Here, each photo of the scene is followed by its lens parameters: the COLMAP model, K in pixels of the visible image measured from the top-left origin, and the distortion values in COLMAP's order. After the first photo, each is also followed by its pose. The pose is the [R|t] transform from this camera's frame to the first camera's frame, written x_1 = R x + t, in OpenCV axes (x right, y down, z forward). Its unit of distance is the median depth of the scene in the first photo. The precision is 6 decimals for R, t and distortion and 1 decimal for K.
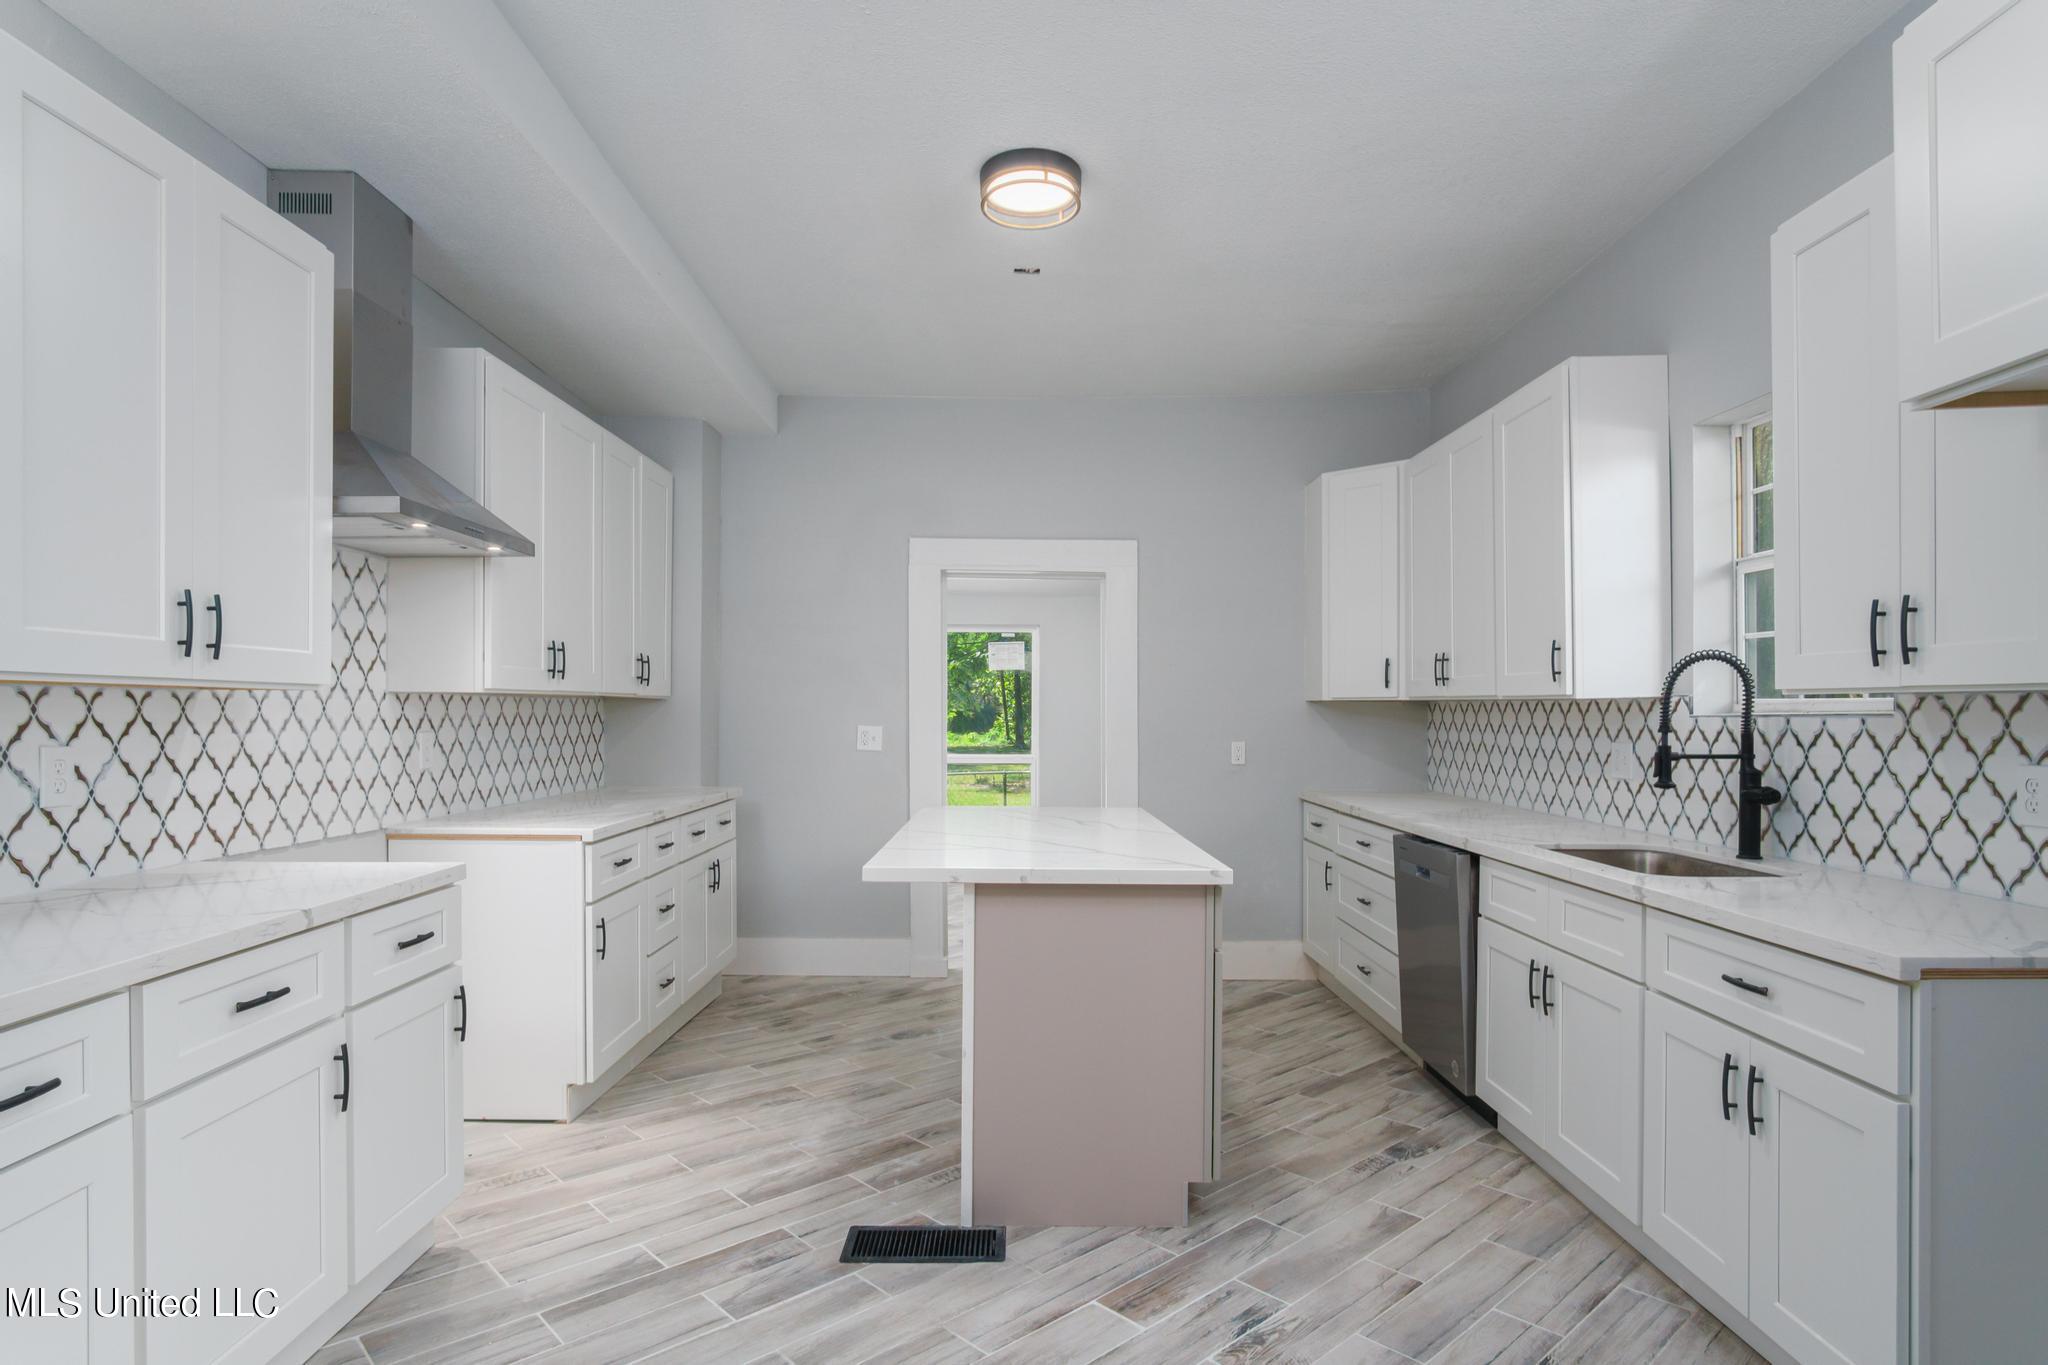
lens RADIAL K [[1094.1, 0, 1023.5], [0, 1094.1, 695.3], [0, 0, 1]] dist [-0.016034, 0.000484]
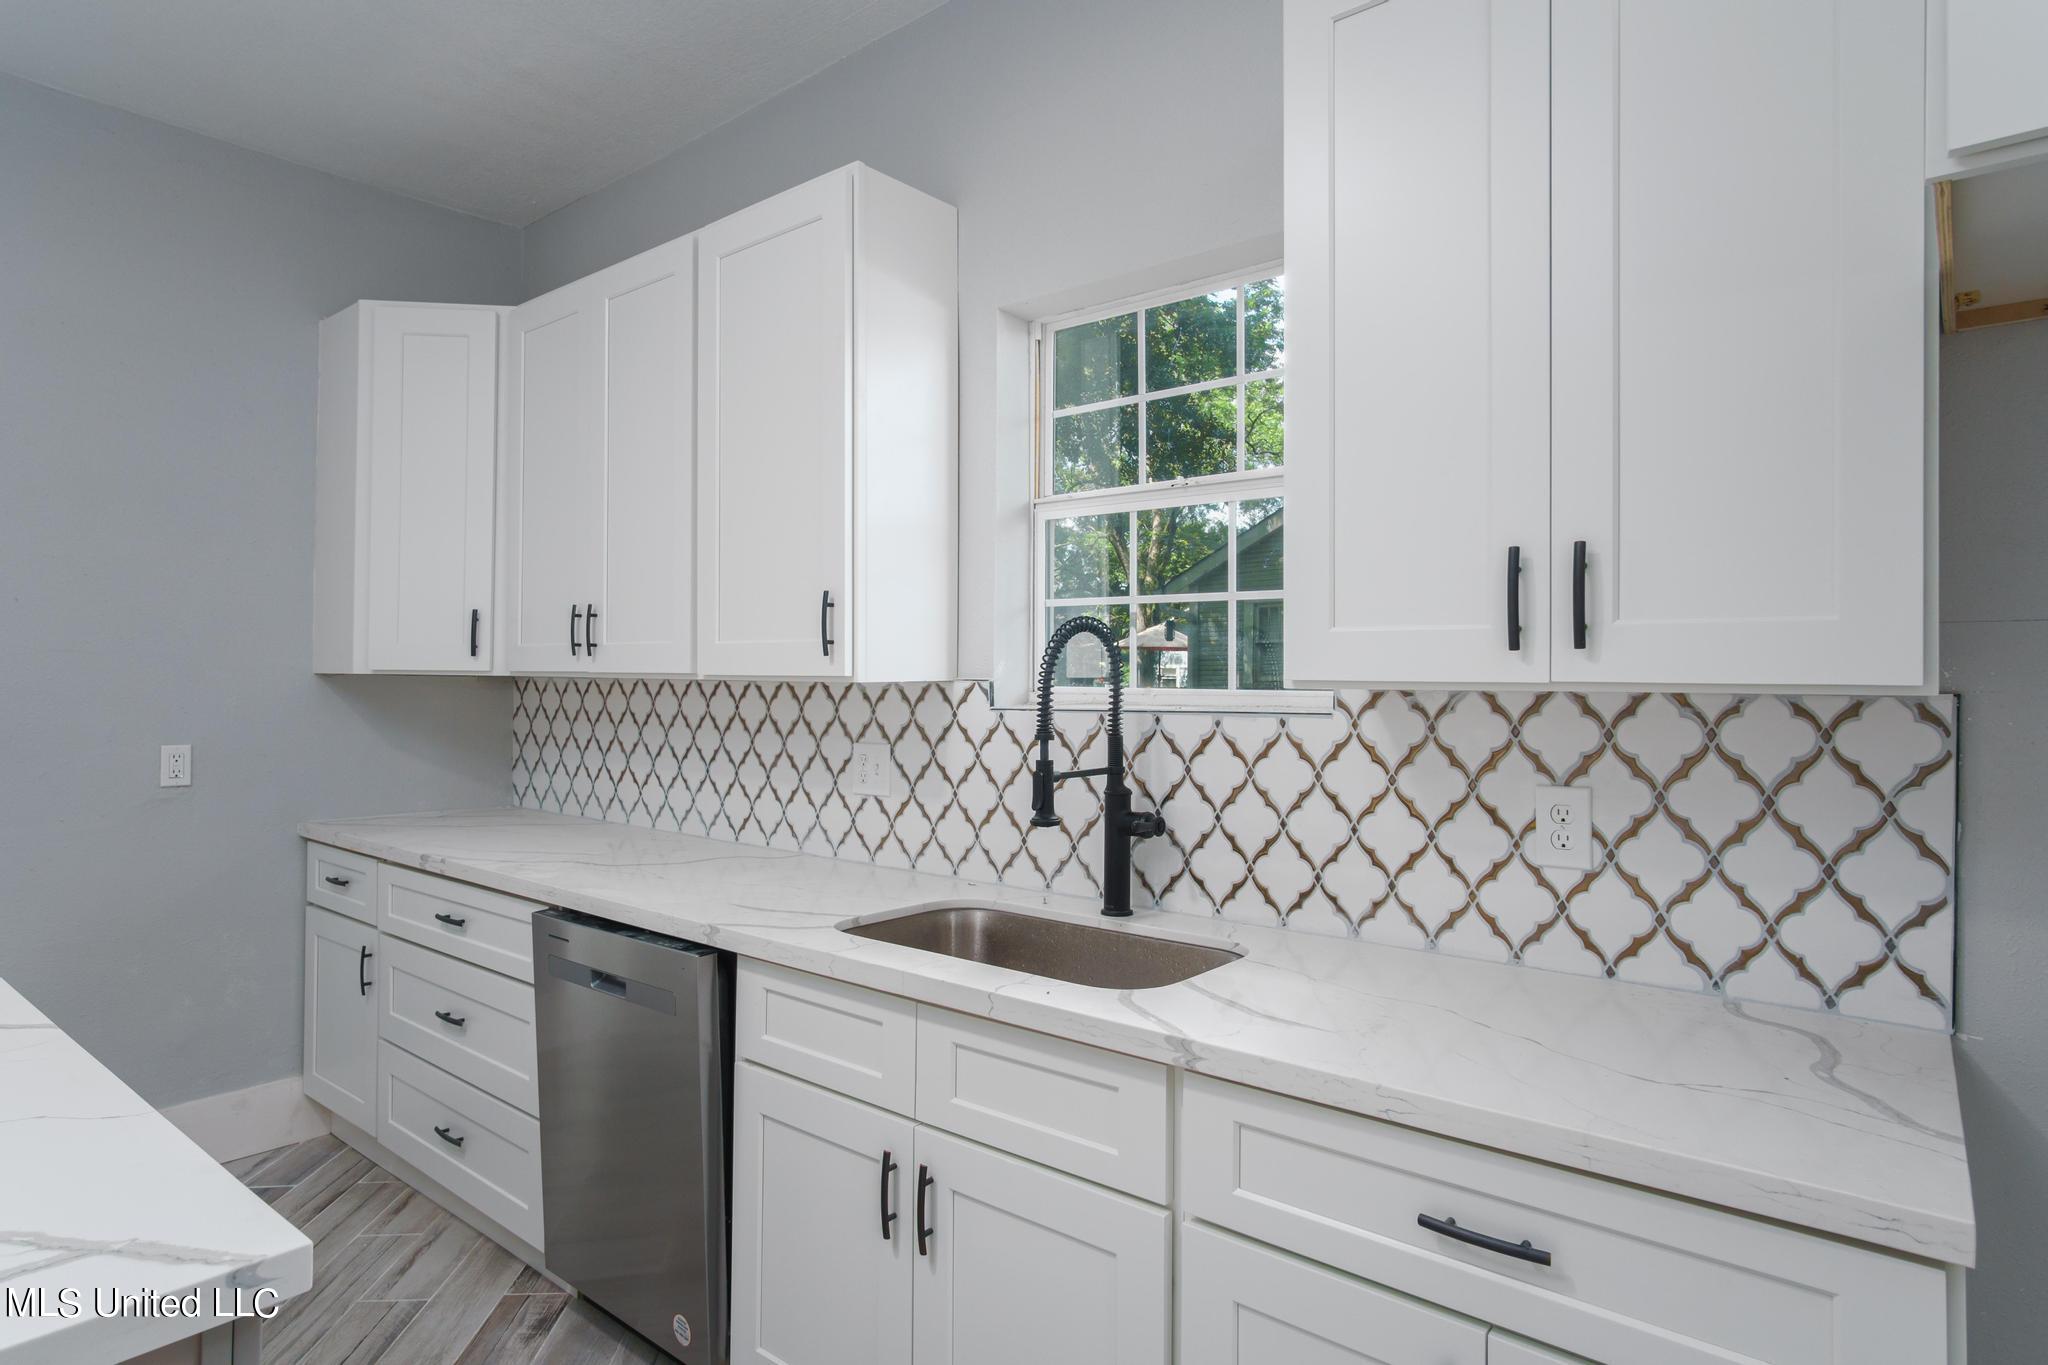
lens RADIAL K [[1094.1, 0, 1029.0], [0, 1094.1, 675.7], [0, 0, 1]] dist [-0.016034, 0.000484]
pose [[0.628390, 0.016231, 0.777729, 0.067693], [-0.023087, 0.999731, -0.002210, -0.001845], [-0.777555, -0.016567, 0.628596, 0.535243]]
